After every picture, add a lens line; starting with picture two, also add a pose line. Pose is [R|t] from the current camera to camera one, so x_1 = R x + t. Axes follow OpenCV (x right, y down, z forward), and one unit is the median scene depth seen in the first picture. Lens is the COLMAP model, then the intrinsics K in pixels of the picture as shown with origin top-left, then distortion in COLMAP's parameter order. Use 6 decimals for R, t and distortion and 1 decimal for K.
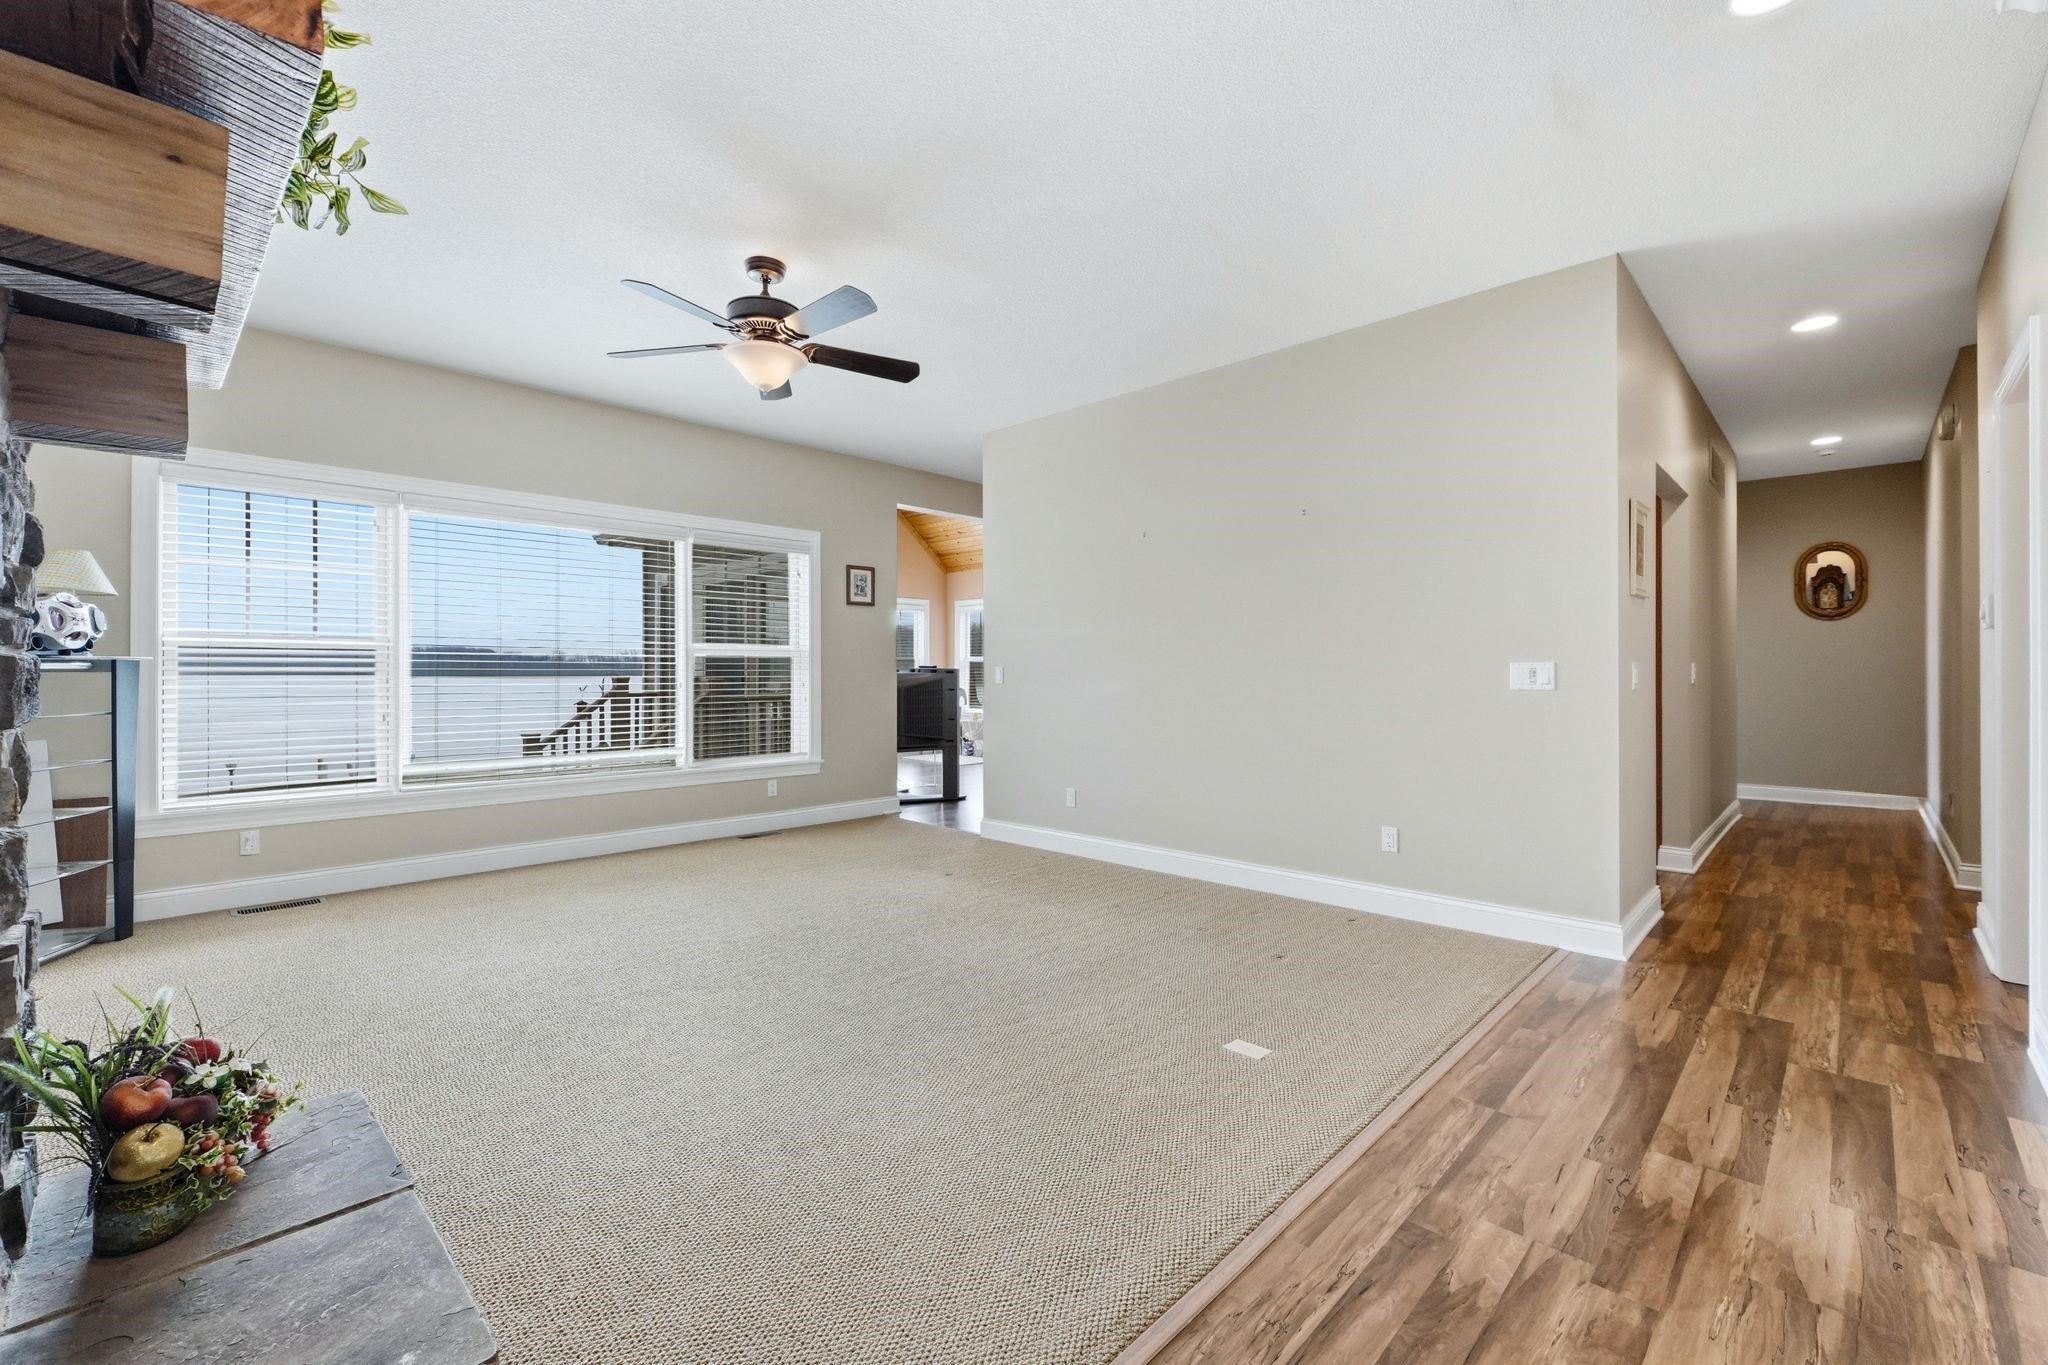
lens RADIAL K [[862.8, 0, 1021.4], [0, 862.8, 680.6], [0, 0, 1]] dist [-0.003600, 0.000568]
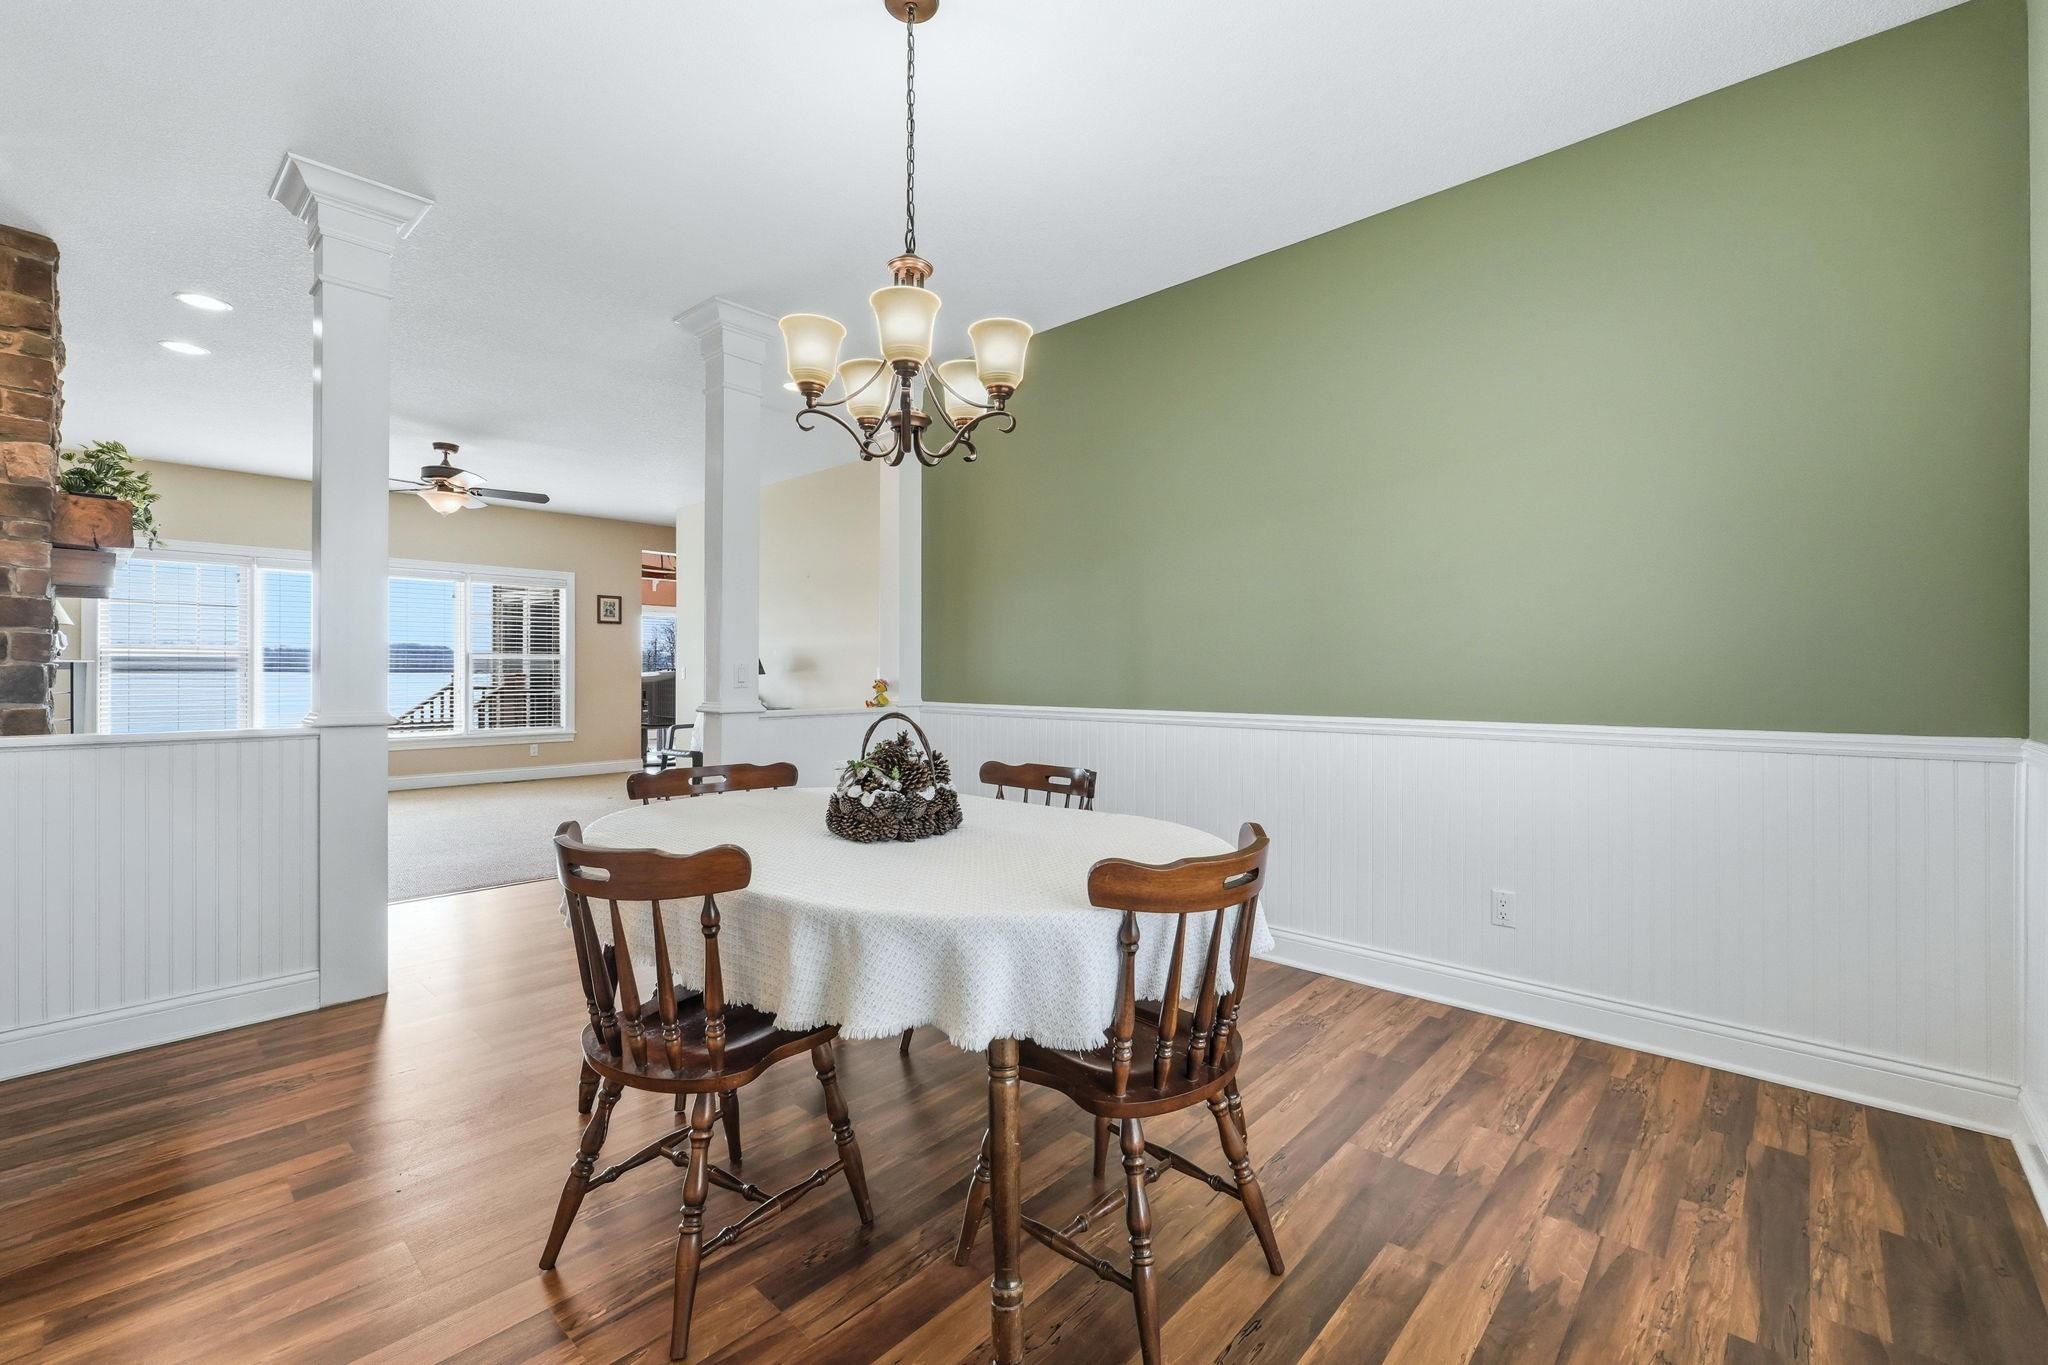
lens RADIAL K [[862.8, 0, 1020.8], [0, 862.8, 672.9], [0, 0, 1]] dist [-0.003600, 0.000568]
pose [[0.999450, 0.003137, 0.033016, 0.783165], [-0.002908, 0.999972, -0.006964, 0.003413], [-0.033037, 0.006864, 0.999431, -0.778381]]
